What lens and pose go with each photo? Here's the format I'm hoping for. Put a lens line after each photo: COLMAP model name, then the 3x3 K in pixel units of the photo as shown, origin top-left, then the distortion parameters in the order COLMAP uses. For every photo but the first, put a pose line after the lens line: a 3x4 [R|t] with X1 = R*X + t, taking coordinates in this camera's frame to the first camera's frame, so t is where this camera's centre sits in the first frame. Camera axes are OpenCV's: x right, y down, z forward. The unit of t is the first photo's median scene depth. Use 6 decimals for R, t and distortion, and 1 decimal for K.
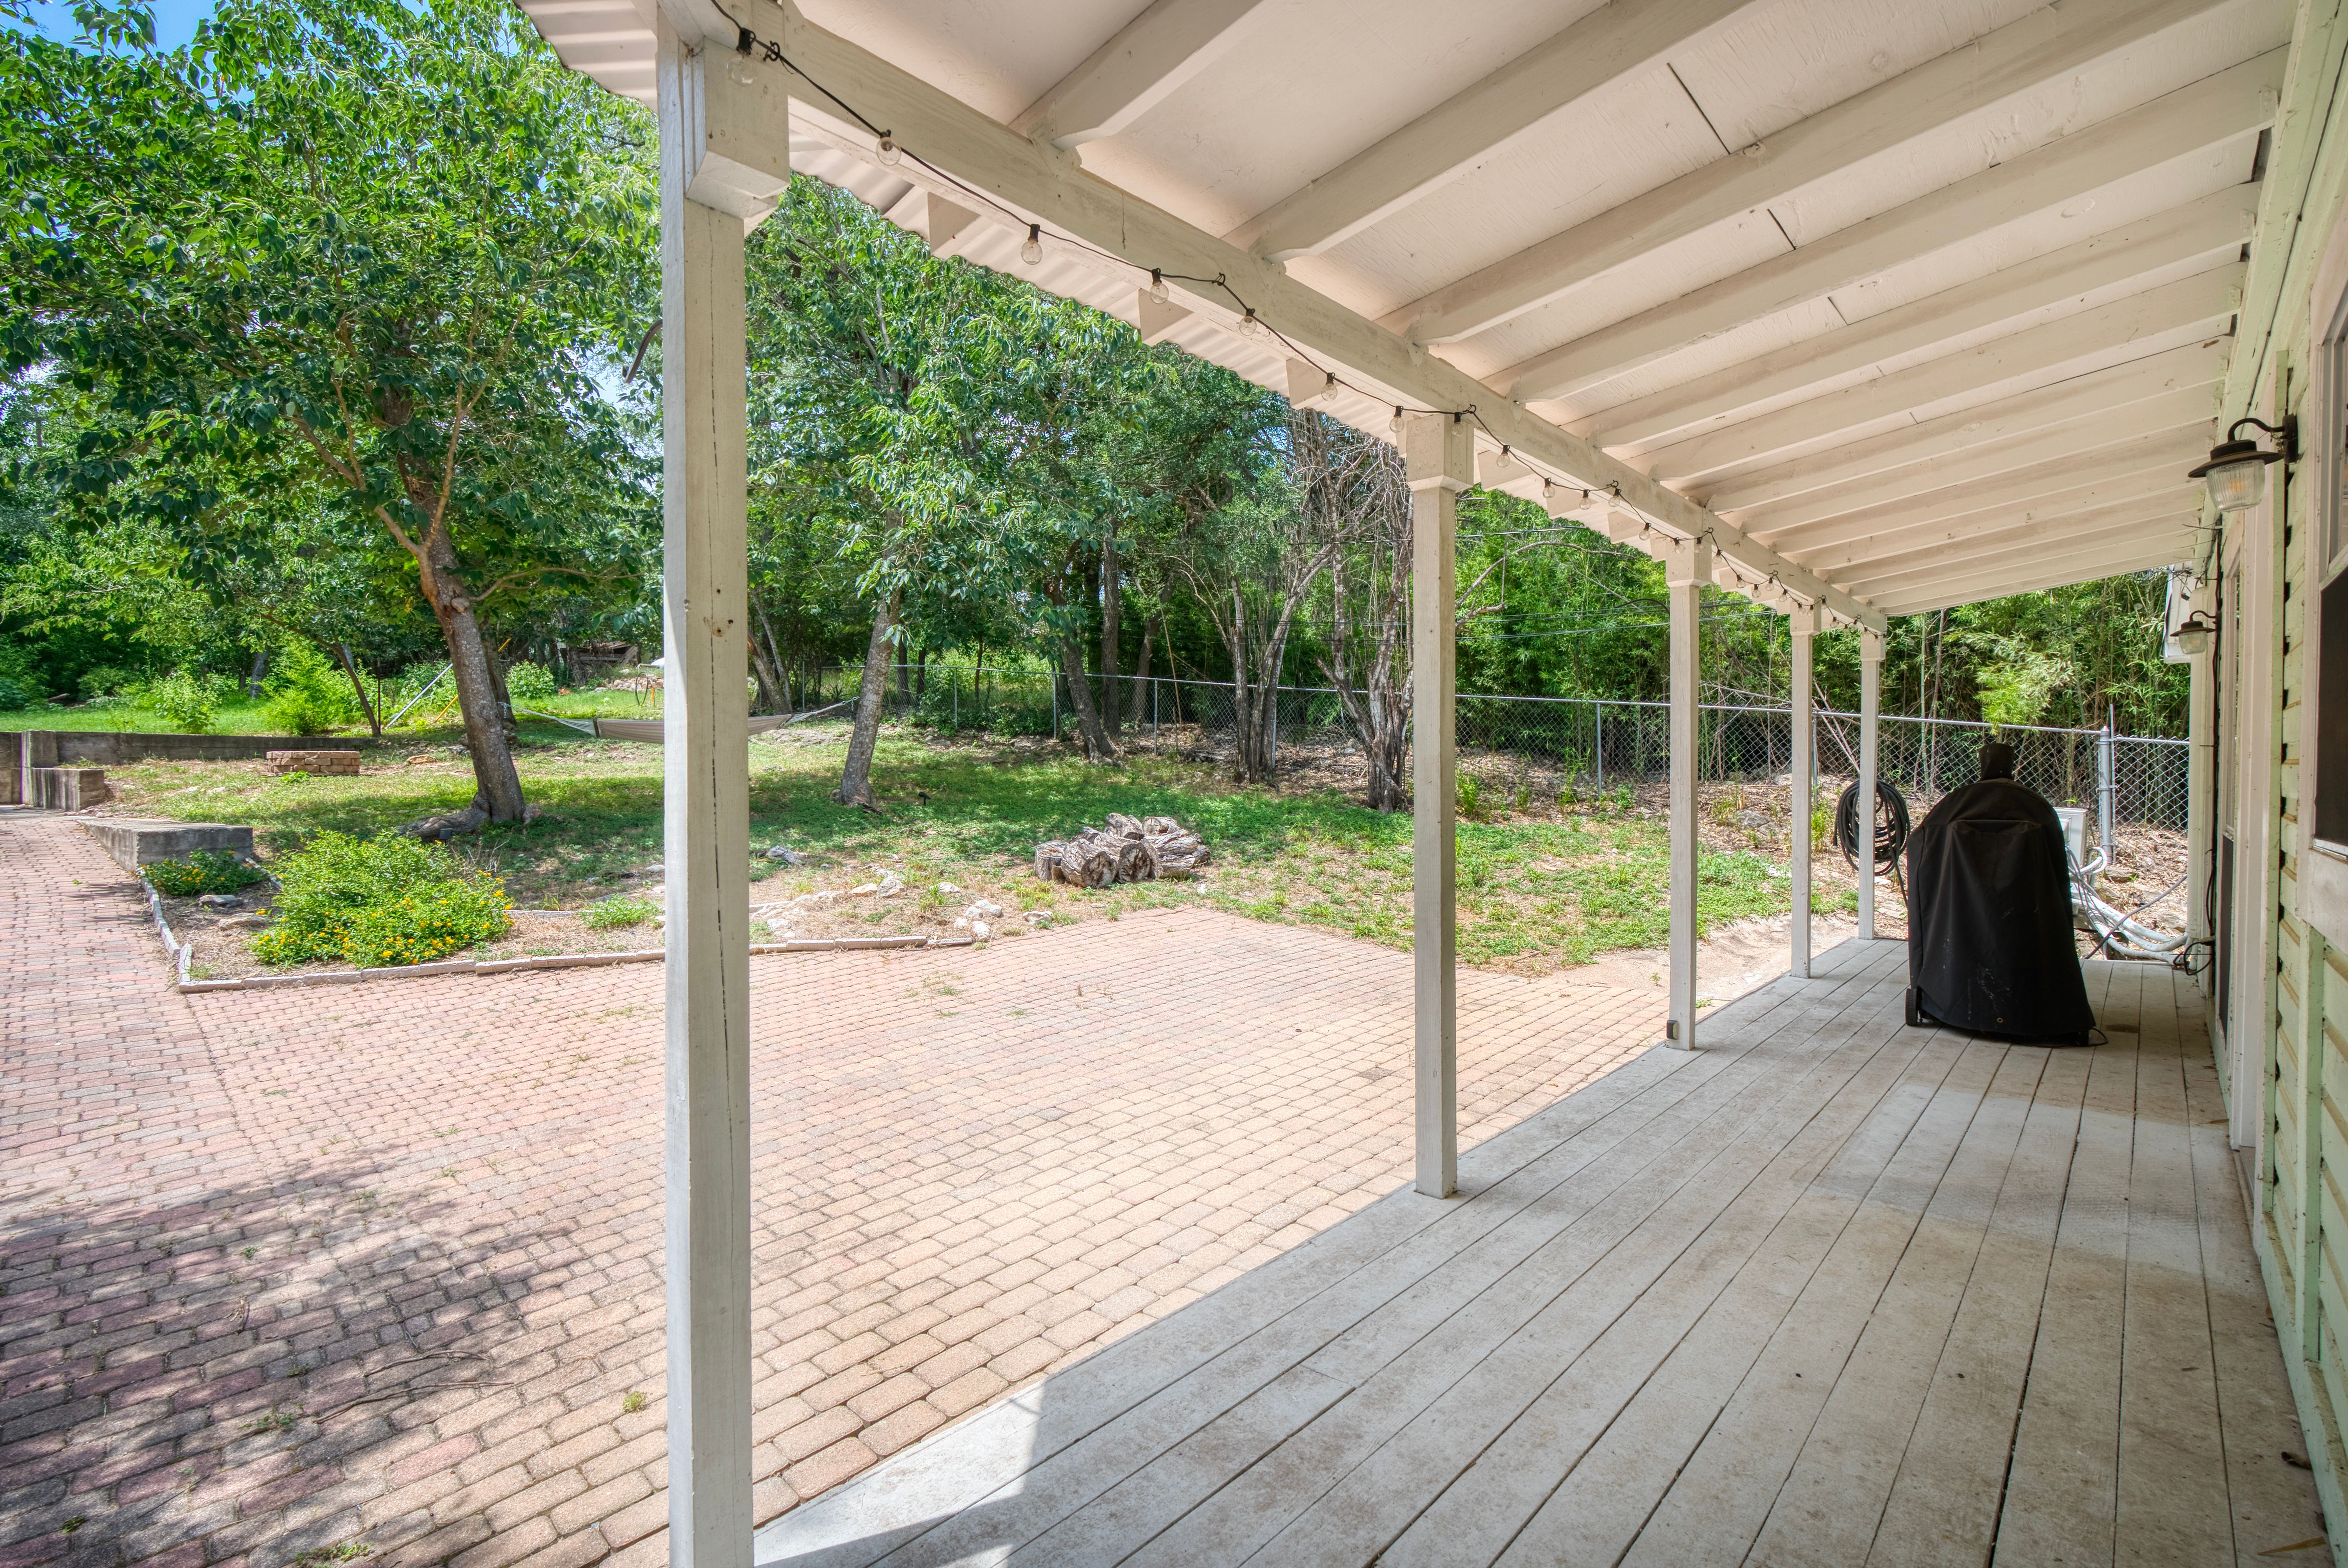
lens RADIAL K [[1066.3, 0, 1173.3], [0, 1066.3, 785.5], [0, 0, 1]] dist [-0.021018, 0.004503]
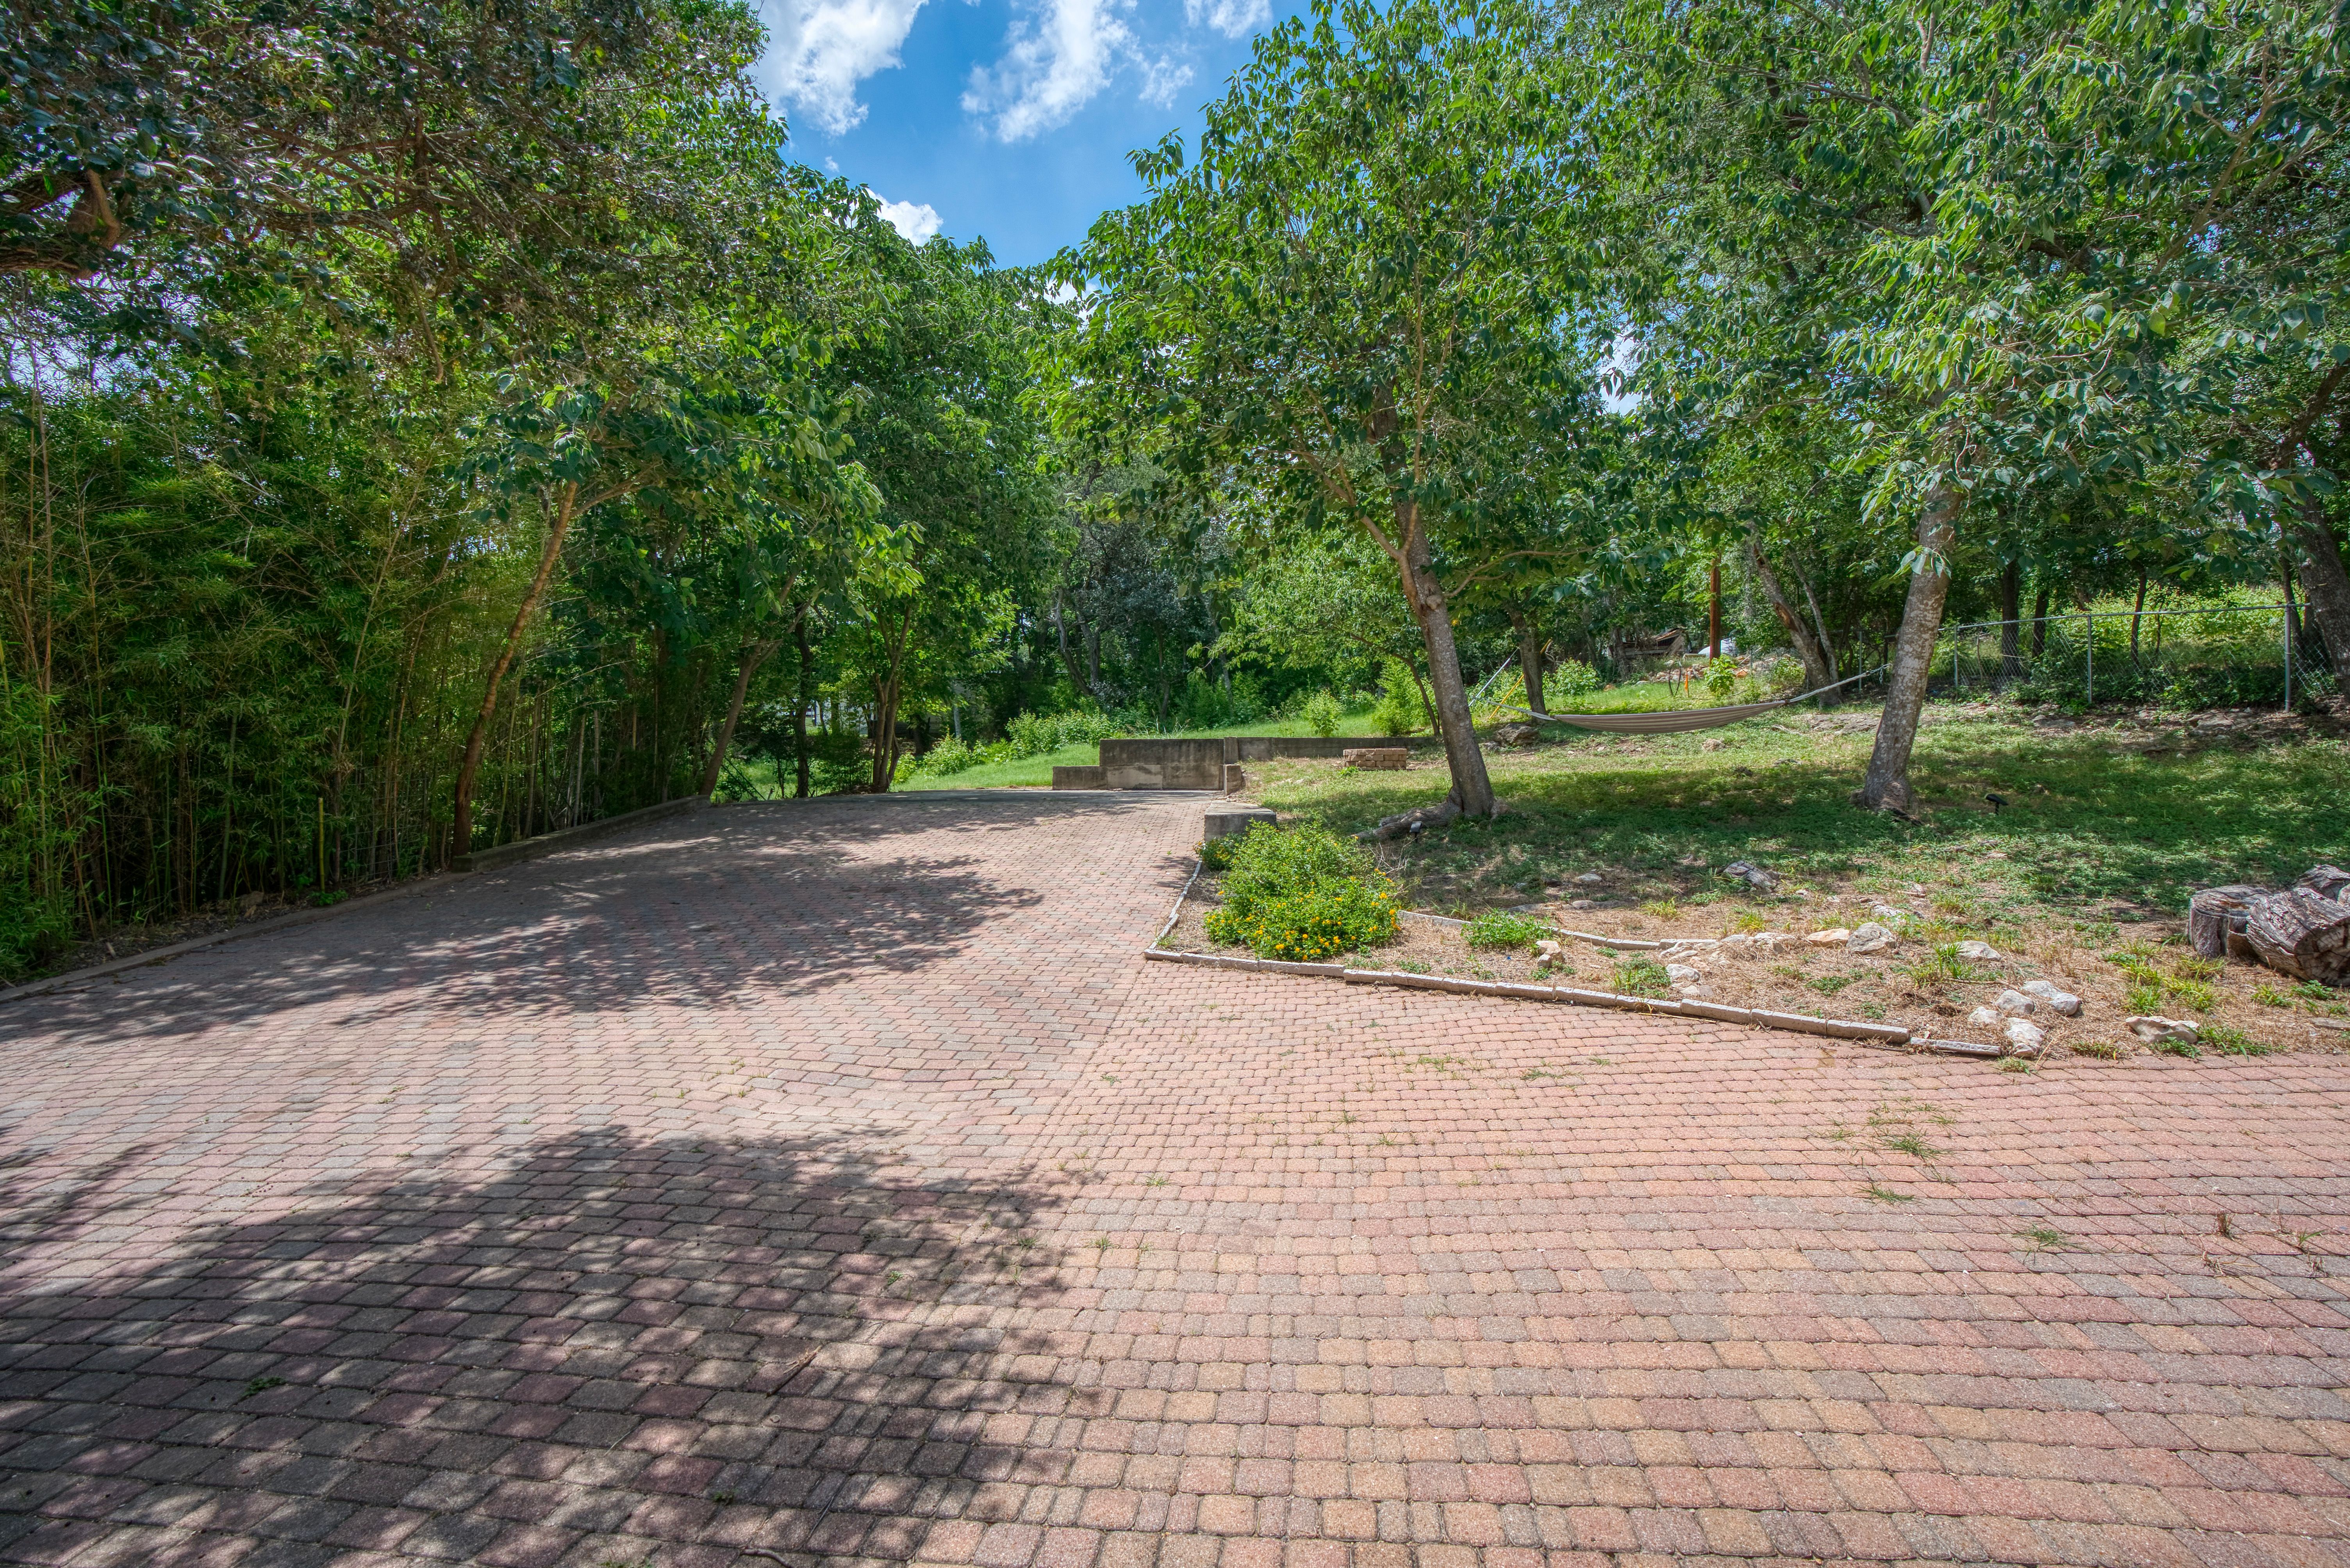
lens RADIAL K [[1067.3, 0, 1166.3], [0, 1067.3, 762.0], [0, 0, 1]] dist [-0.021018, 0.004503]
pose [[0.580882, -0.005558, -0.813969, 0.013514], [-0.009067, 0.999870, -0.013298, -0.000758], [0.813937, 0.015105, 0.580757, 0.250069]]
